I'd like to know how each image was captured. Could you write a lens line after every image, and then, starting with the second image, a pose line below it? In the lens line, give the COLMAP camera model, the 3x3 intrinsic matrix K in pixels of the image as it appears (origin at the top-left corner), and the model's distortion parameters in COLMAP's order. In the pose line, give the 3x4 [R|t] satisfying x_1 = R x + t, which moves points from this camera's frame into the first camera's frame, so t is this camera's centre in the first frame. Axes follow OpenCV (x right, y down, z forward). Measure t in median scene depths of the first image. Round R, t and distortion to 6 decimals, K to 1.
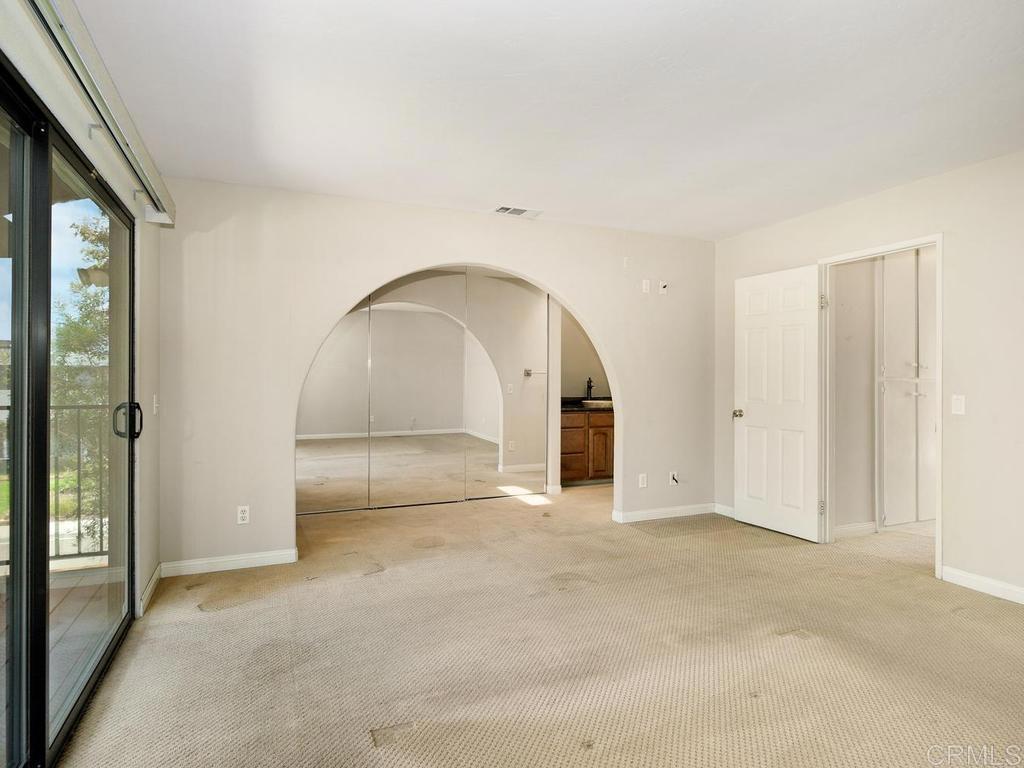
lens RADIAL K [[579.5, 0, 514.6], [0, 579.5, 381.7], [0, 0, 1]] dist [-0.012696, -0.004485]
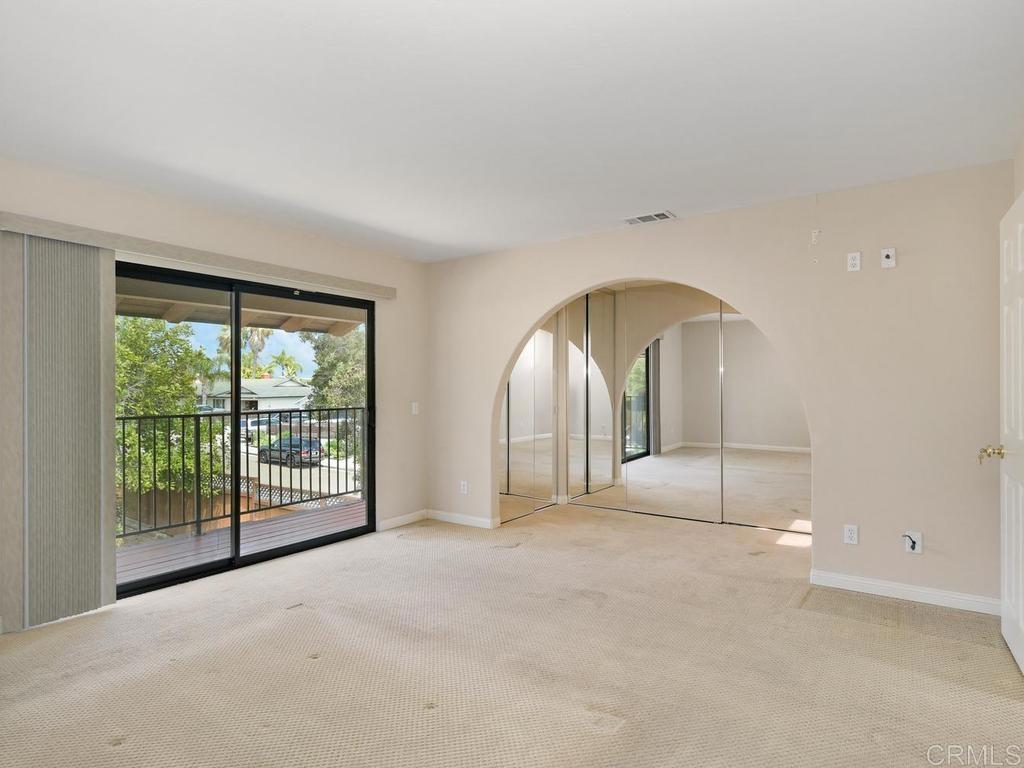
lens RADIAL K [[579.5, 0, 510.3], [0, 579.5, 386.5], [0, 0, 1]] dist [-0.012696, -0.004485]
pose [[0.519779, -0.005703, -0.854282, 0.797214], [-0.002953, 0.999960, -0.008473, -0.006078], [0.854296, 0.006927, 0.519741, 0.344880]]
